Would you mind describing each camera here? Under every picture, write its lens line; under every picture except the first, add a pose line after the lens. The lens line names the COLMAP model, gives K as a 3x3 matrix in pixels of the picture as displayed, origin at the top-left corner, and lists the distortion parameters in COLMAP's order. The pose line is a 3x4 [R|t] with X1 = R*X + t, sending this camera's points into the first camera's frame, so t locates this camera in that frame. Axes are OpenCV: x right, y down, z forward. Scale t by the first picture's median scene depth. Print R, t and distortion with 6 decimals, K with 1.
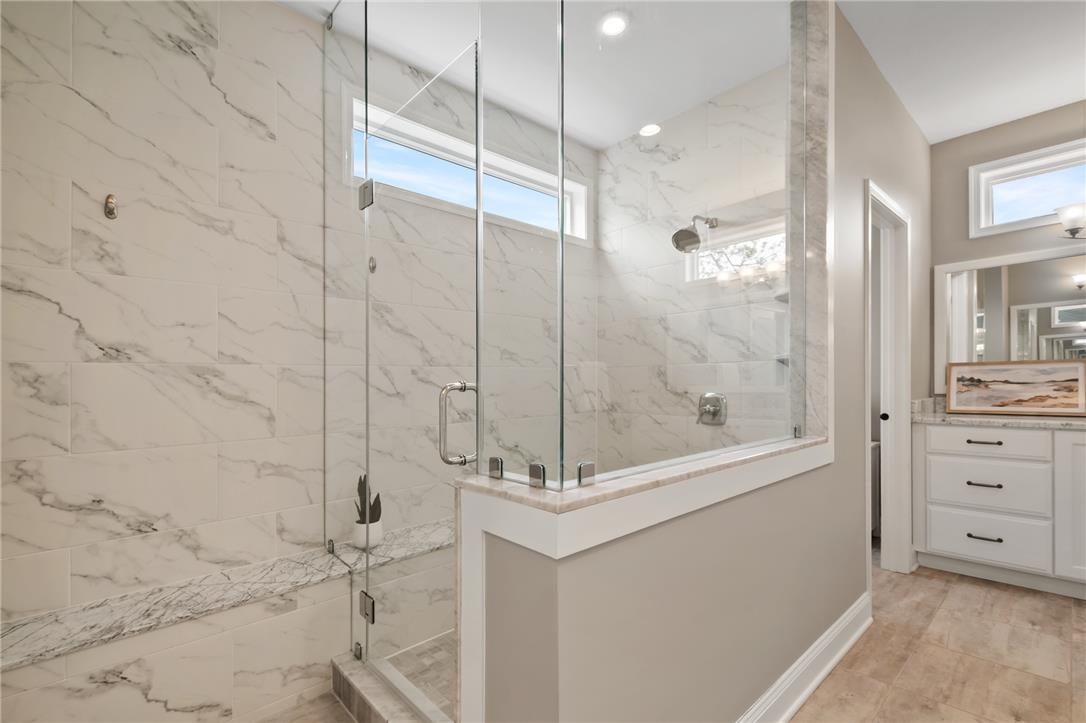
lens RADIAL K [[491.9, 0, 540.7], [0, 491.9, 386.6], [0, 0, 1]] dist [-0.001030, -0.000955]
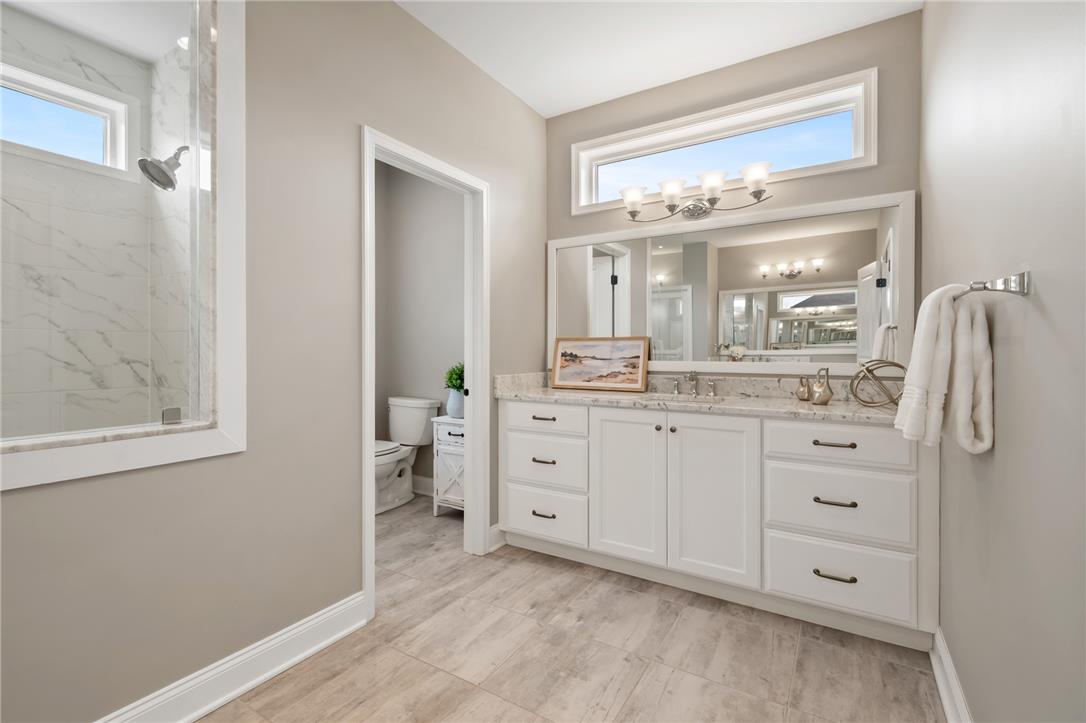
lens RADIAL K [[485.5, 0, 547.3], [0, 485.5, 359.2], [0, 0, 1]] dist [0.000598, -0.001036]
pose [[0.960474, 0.015387, 0.277945, 0.597389], [-0.016759, 0.999856, 0.002559, -0.007869], [-0.277866, -0.007116, 0.960594, 0.055125]]
